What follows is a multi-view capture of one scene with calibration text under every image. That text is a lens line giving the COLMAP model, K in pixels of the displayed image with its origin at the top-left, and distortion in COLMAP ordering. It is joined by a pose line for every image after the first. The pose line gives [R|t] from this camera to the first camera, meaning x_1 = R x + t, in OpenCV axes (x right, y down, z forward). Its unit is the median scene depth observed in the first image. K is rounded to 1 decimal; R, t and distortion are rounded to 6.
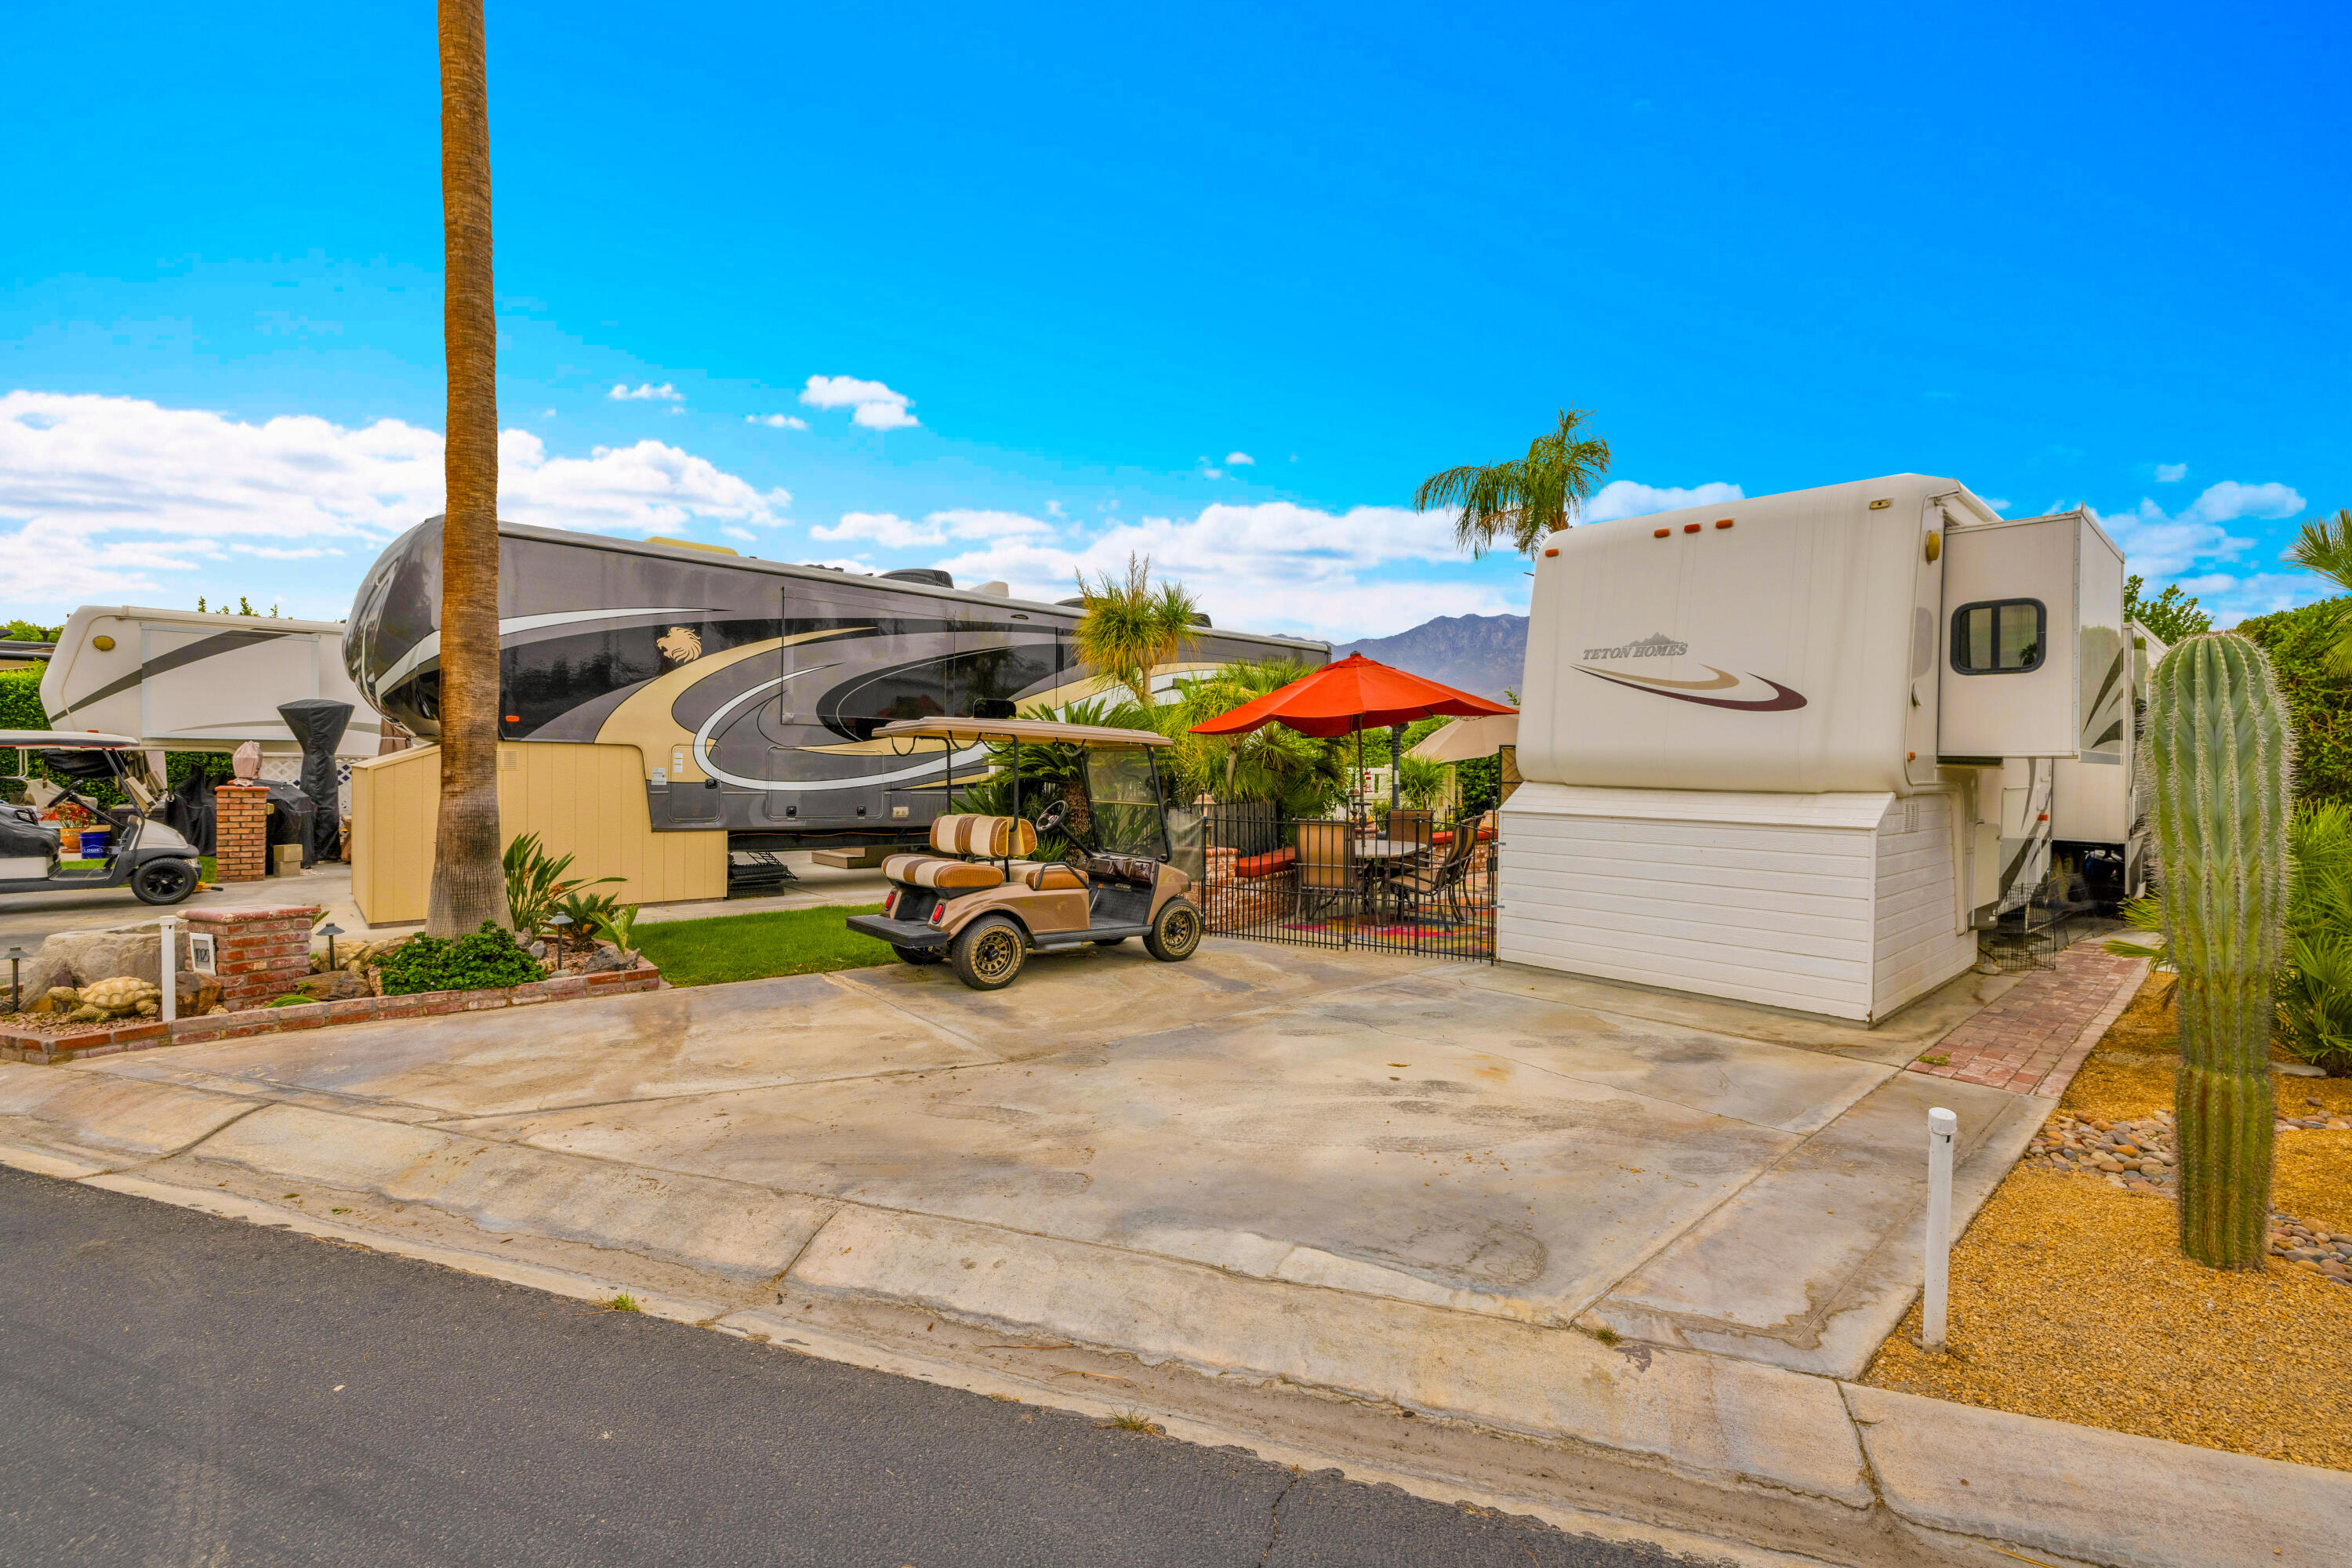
lens RADIAL K [[1017.2, 0, 1176.7], [0, 1017.2, 779.9], [0, 0, 1]] dist [0.004141, -0.000632]
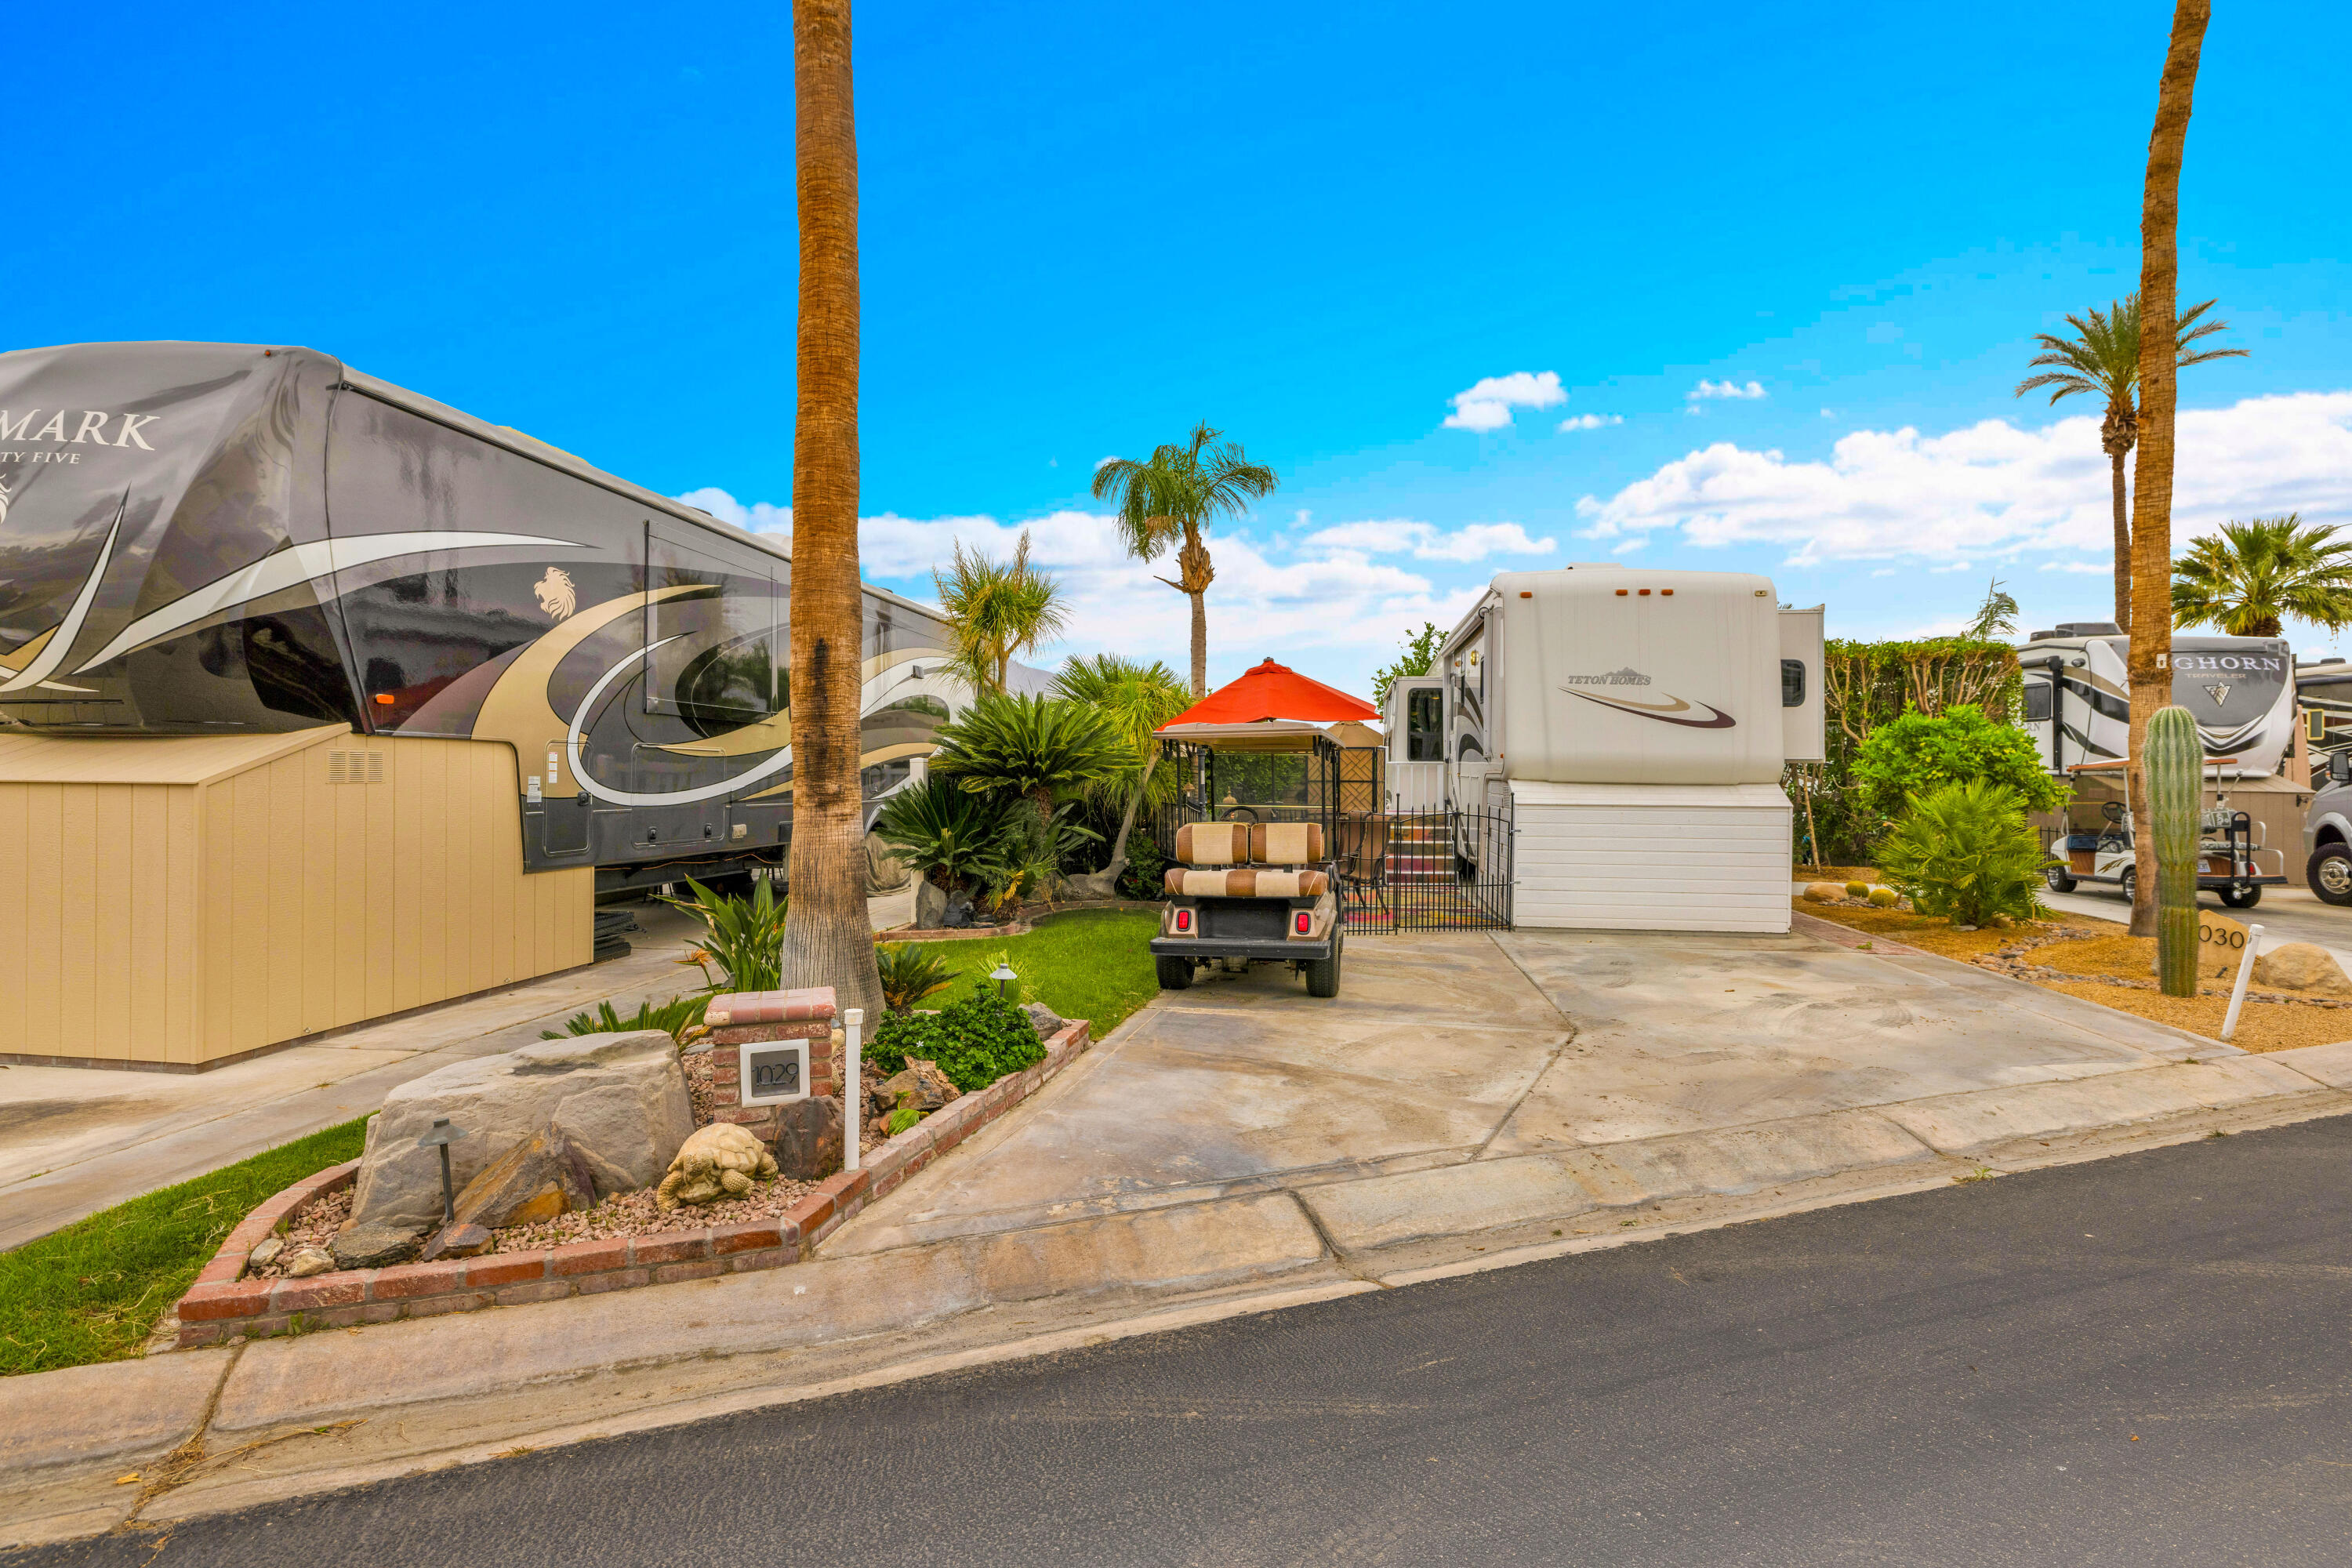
lens RADIAL K [[1167.5, 0, 1176.9], [0, 1167.5, 779.9], [0, 0, 1]] dist [0.000230, 0.000574]
pose [[0.765111, -0.013457, 0.643758, -0.681558], [0.012524, 0.999903, 0.006017, -0.009284], [-0.643777, 0.003459, 0.765205, 0.146009]]
